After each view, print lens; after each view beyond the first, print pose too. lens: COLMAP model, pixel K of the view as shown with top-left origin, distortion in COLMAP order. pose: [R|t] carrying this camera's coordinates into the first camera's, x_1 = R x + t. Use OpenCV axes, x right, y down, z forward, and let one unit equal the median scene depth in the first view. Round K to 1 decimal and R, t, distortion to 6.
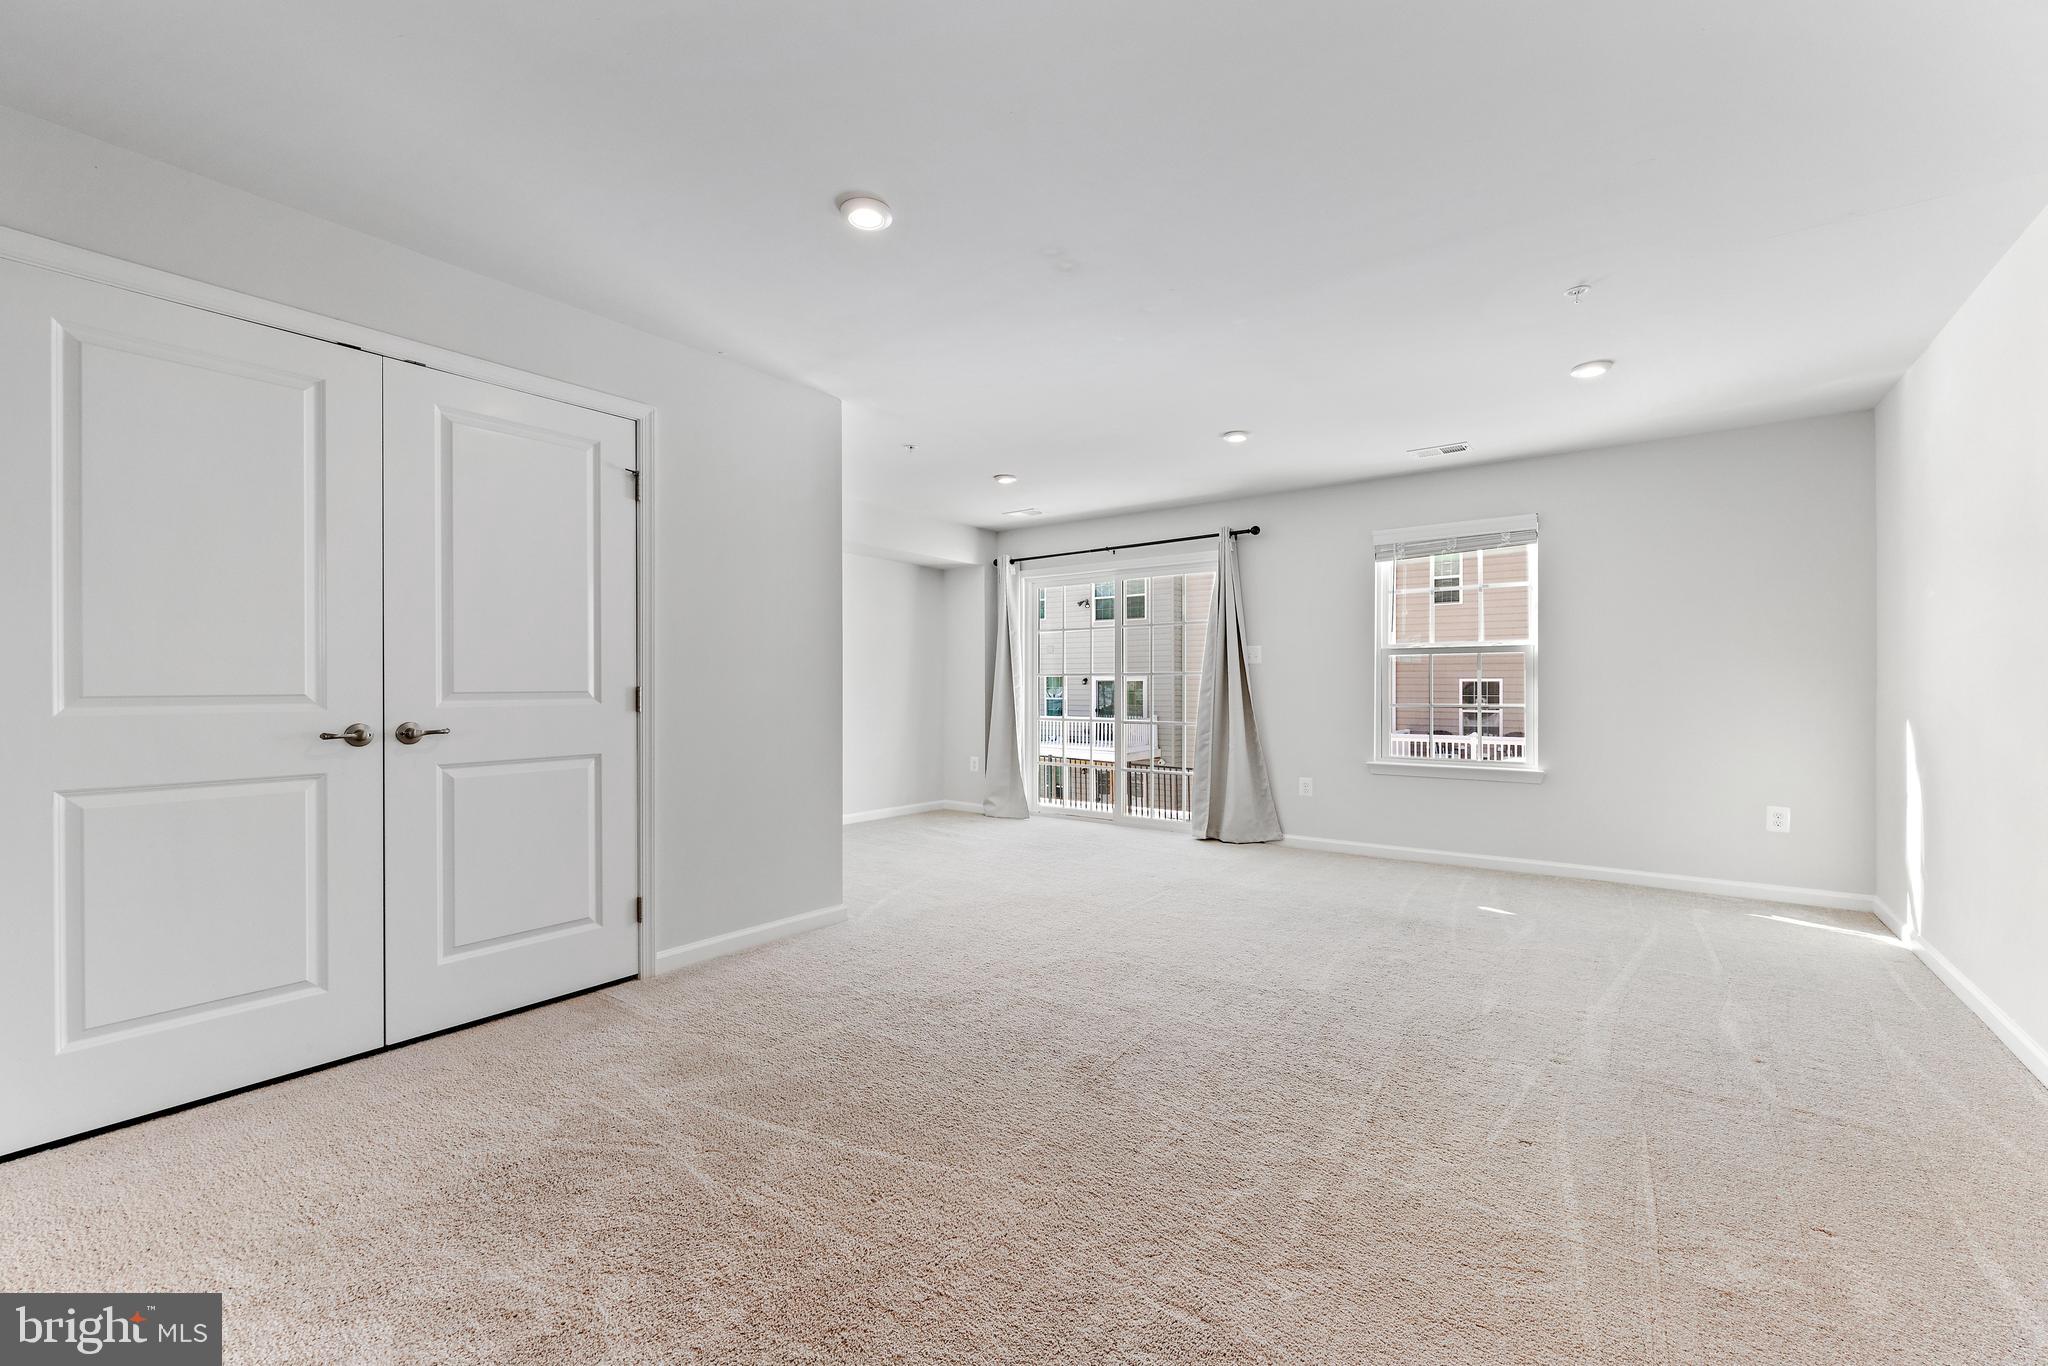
lens RADIAL K [[830.3, 0, 1020.6], [0, 830.3, 679.5], [0, 0, 1]] dist [-0.005434, 0.000707]
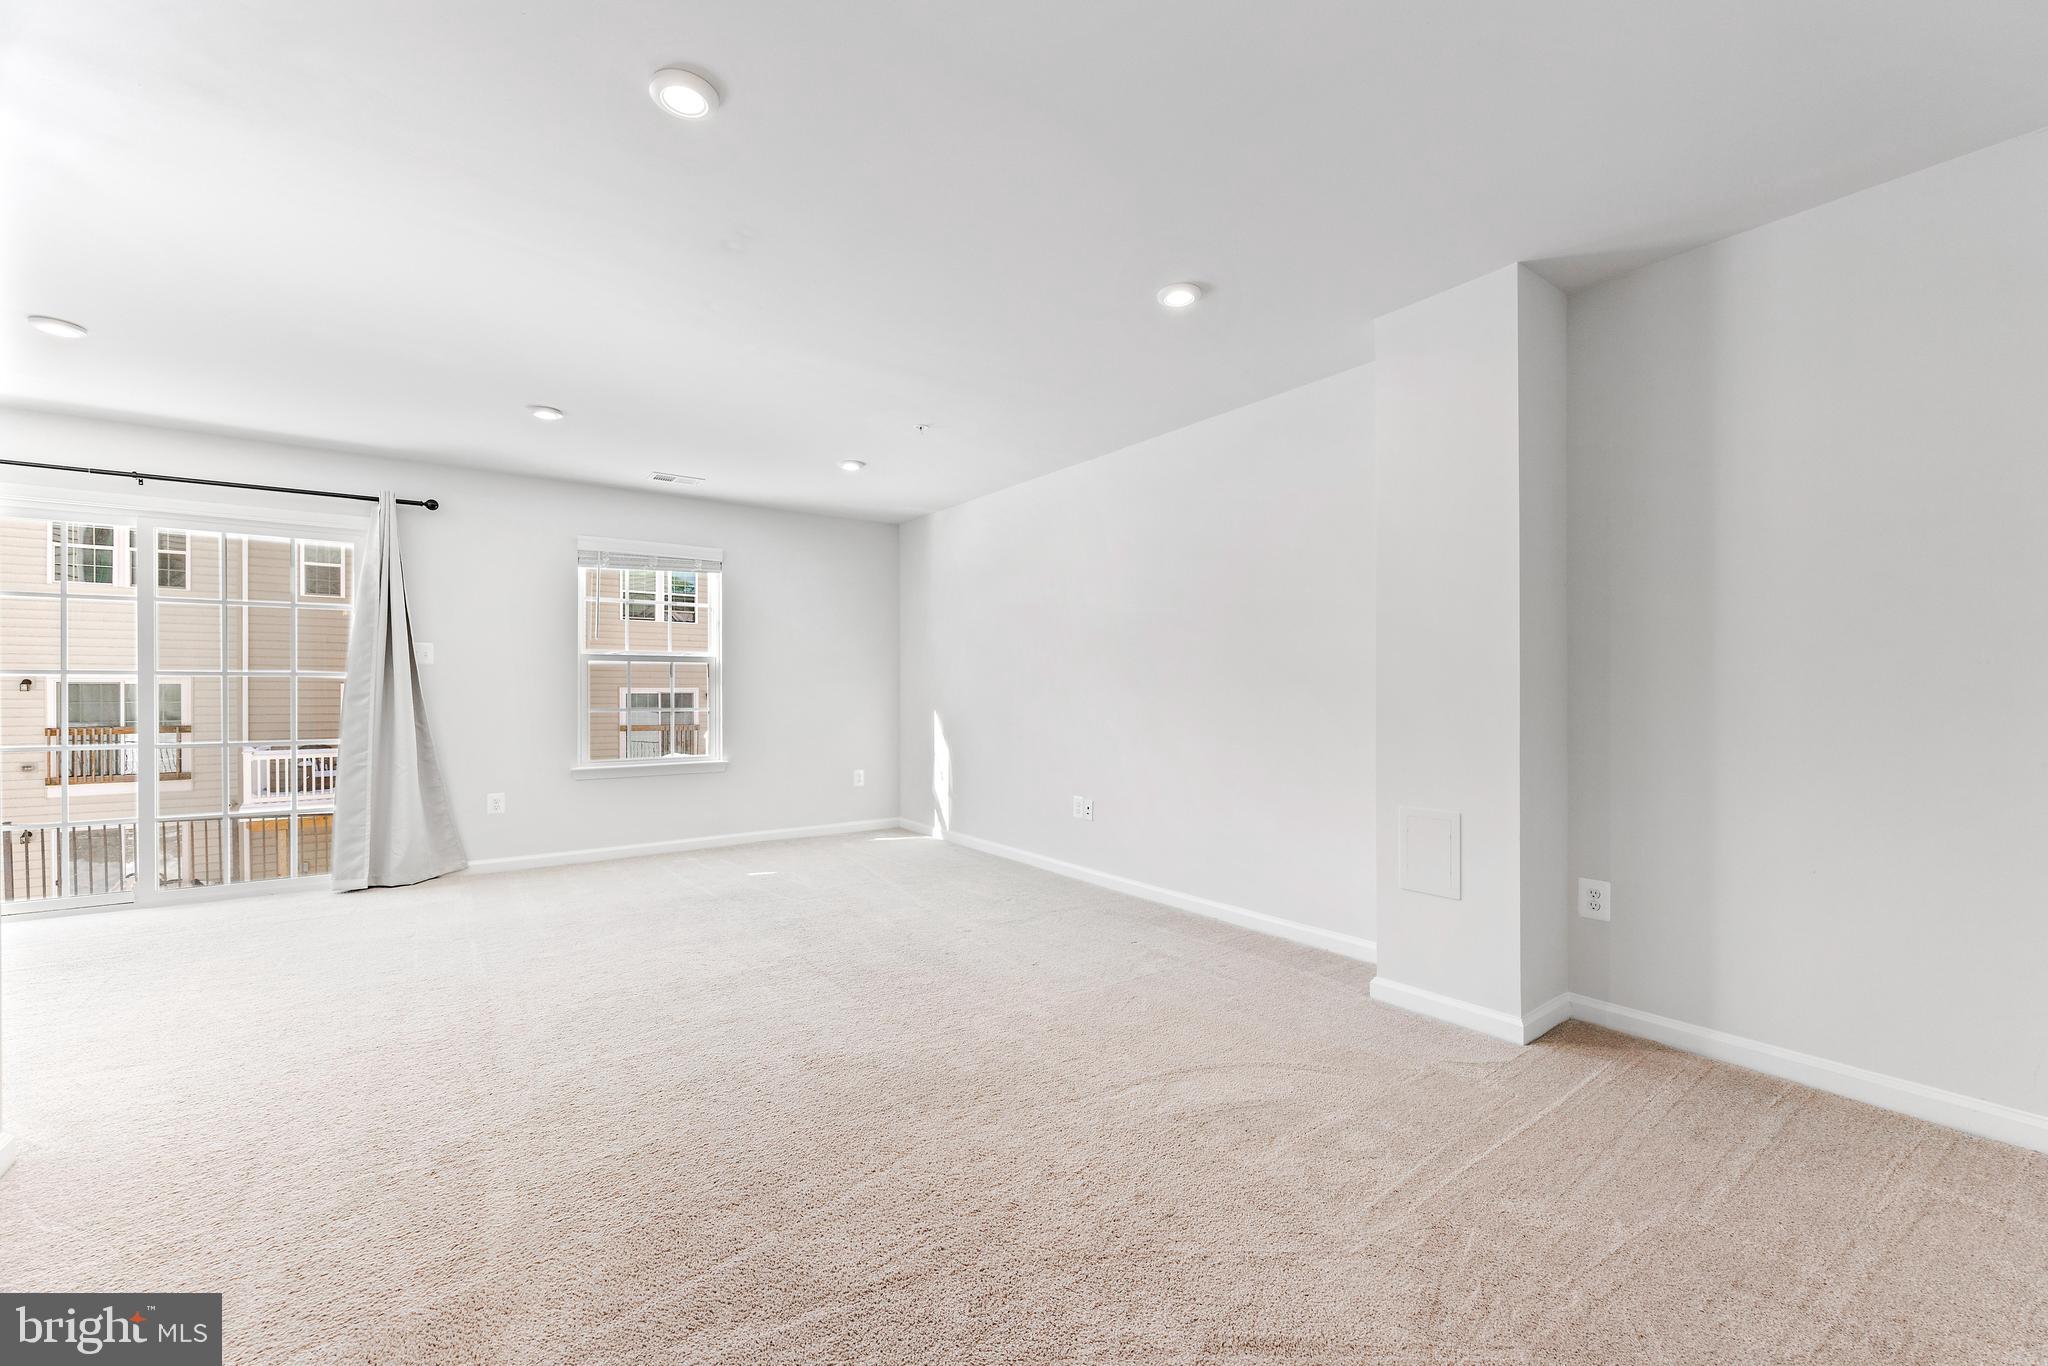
lens RADIAL K [[830.3, 0, 1032.3], [0, 830.3, 691.0], [0, 0, 1]] dist [-0.005434, 0.000707]
pose [[0.283250, -0.000253, 0.959046, -0.378621], [-0.007018, 0.999973, 0.002336, 0.001529], [-0.959020, -0.007392, 0.283241, 0.203650]]
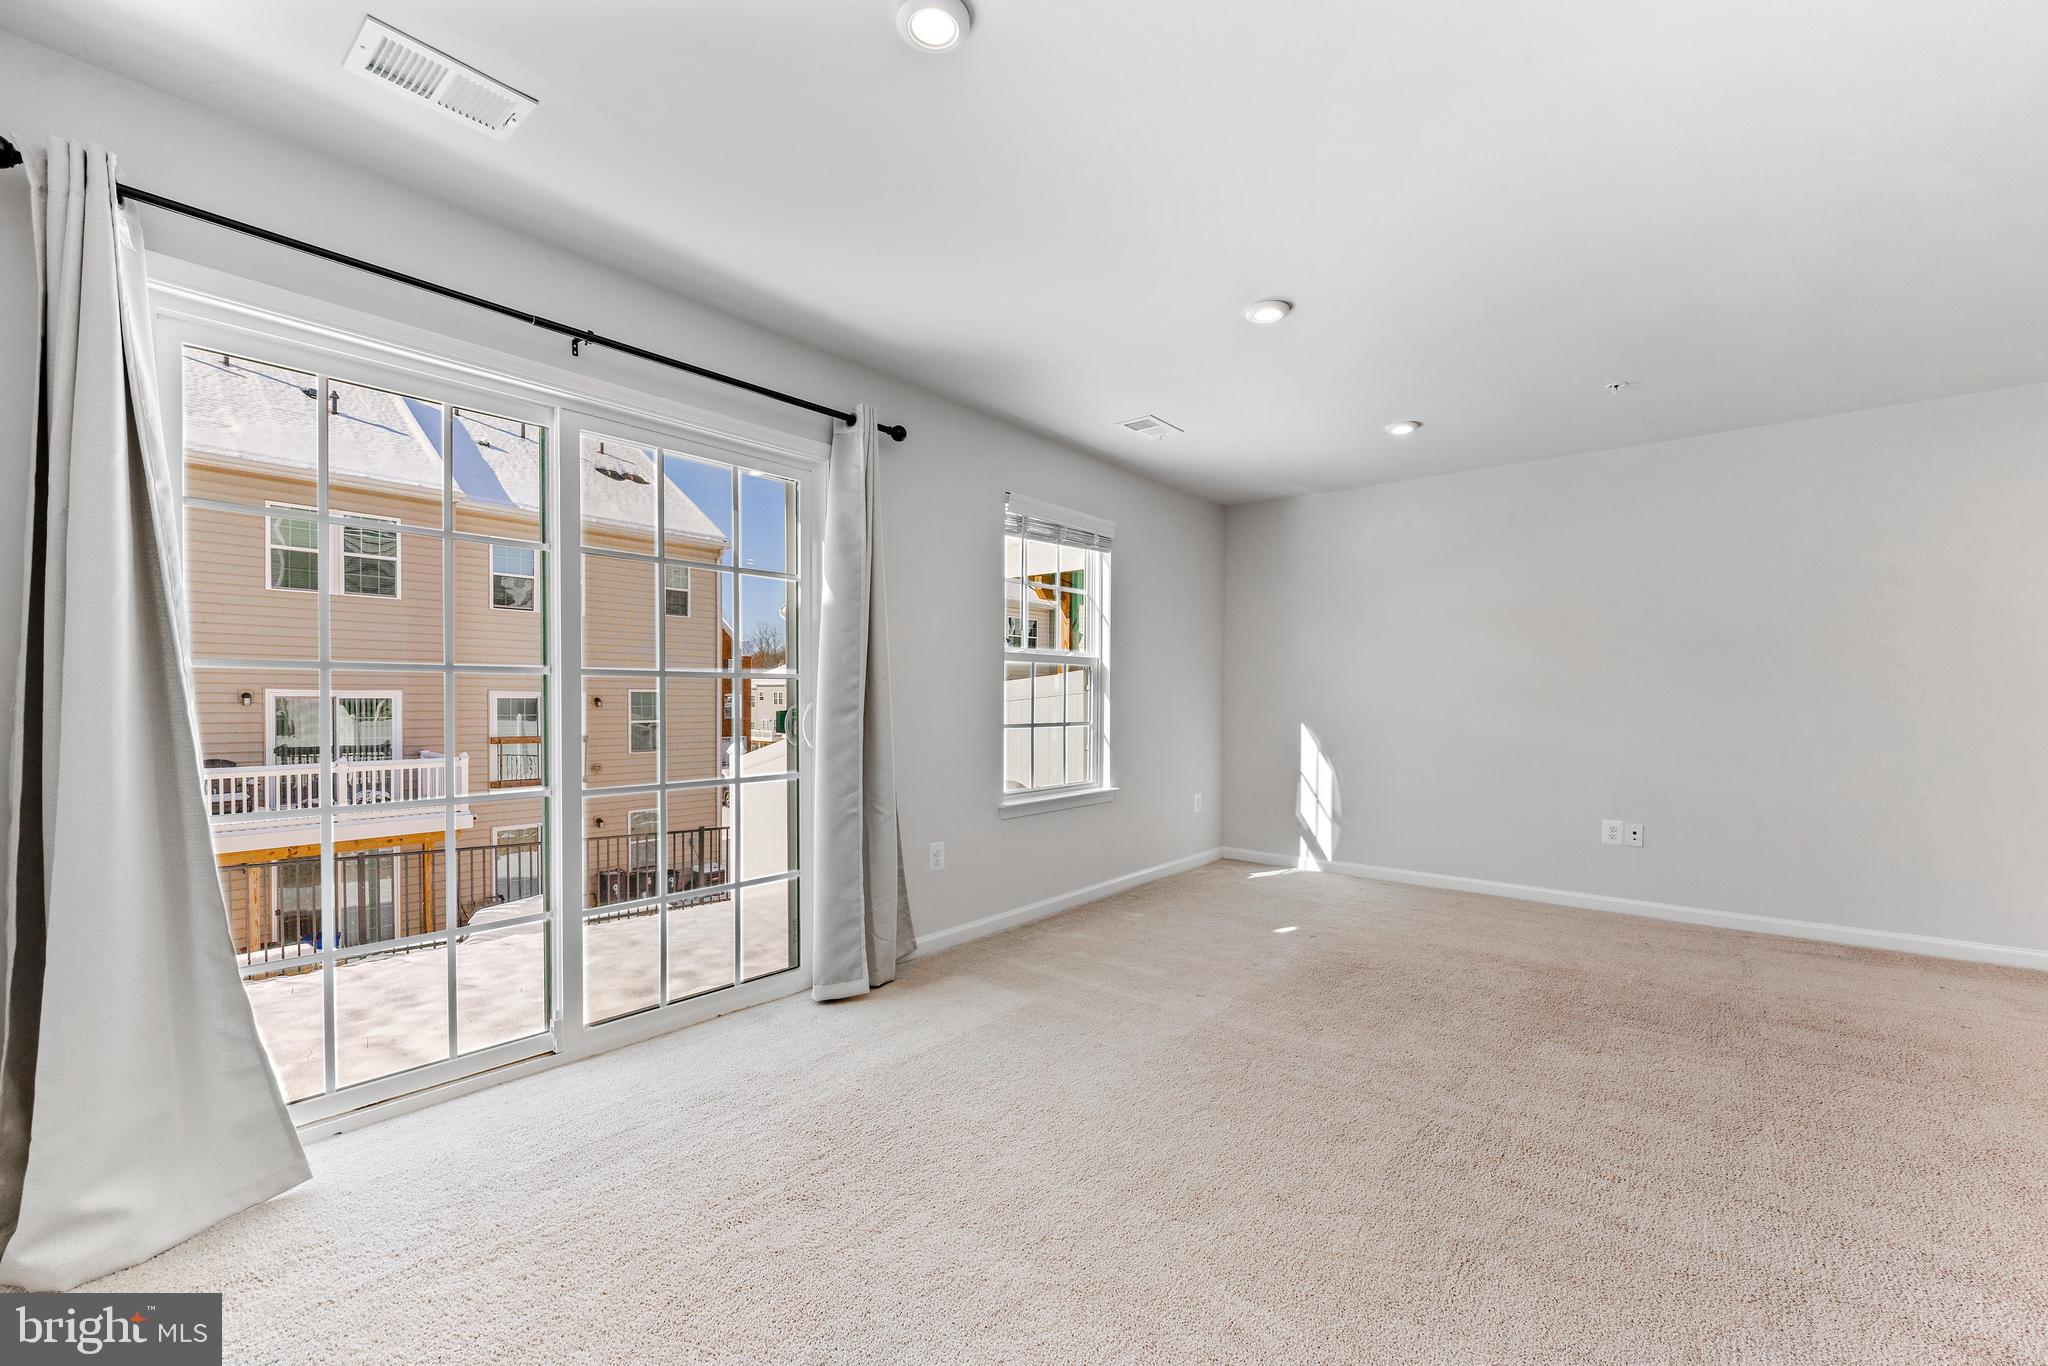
lens RADIAL K [[830.3, 0, 1021.8], [0, 830.3, 702.3], [0, 0, 1]] dist [-0.005434, 0.000707]
pose [[0.051894, -0.006884, 0.998629, -0.322491], [-0.010498, 0.999917, 0.007438, 0.003879], [-0.998597, -0.010870, 0.051818, 0.968553]]
